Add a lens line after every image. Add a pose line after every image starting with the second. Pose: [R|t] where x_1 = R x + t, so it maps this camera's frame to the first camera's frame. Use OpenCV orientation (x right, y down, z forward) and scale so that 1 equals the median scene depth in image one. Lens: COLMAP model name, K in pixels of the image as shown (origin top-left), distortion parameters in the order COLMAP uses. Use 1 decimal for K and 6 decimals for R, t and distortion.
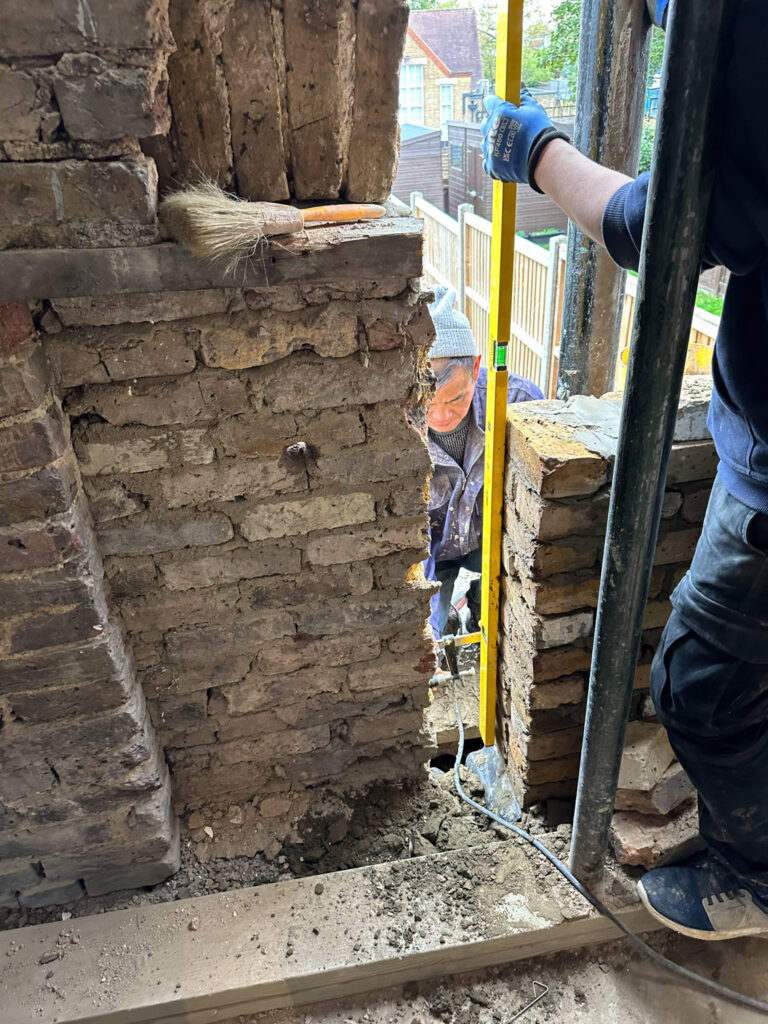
lens RADIAL K [[708.0, 0, 388.2], [0, 708.0, 512.6], [0, 0, 1]] dist [0.009020, -0.006300]
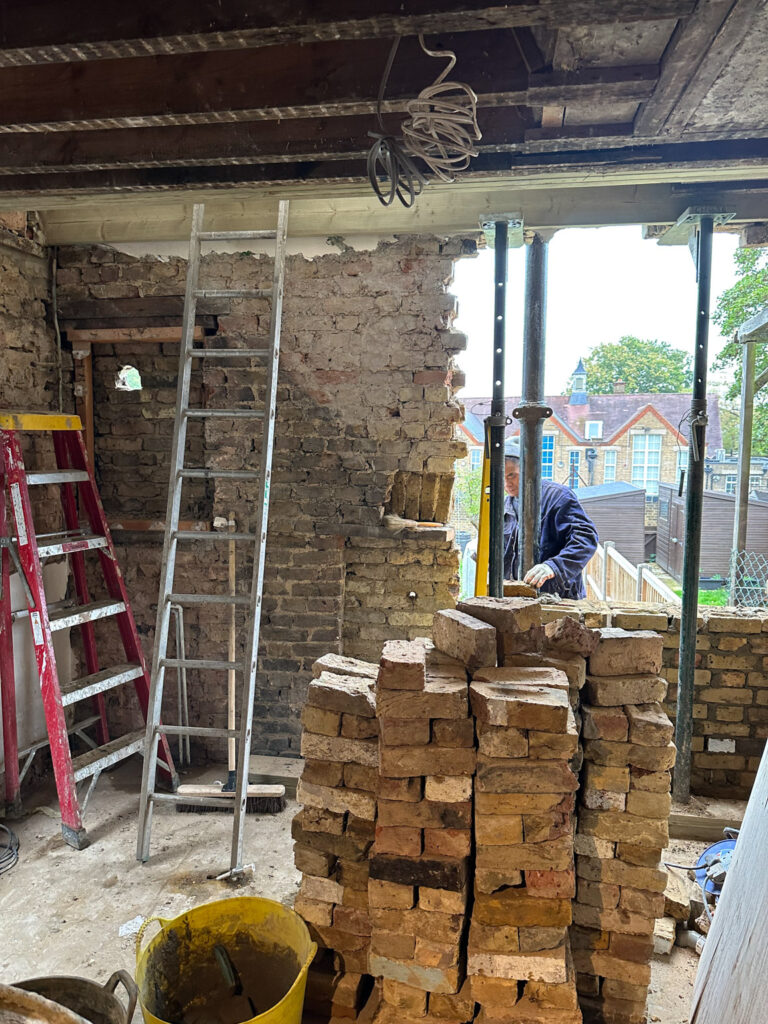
lens RADIAL K [[708.0, 0, 386.3], [0, 708.0, 512.0], [0, 0, 1]] dist [0.009020, -0.006300]
pose [[0.941184, 0.086592, -0.326609, 0.819083], [-0.217296, 0.895330, -0.388803, 0.891694], [0.258756, 0.436906, 0.861486, -2.010655]]
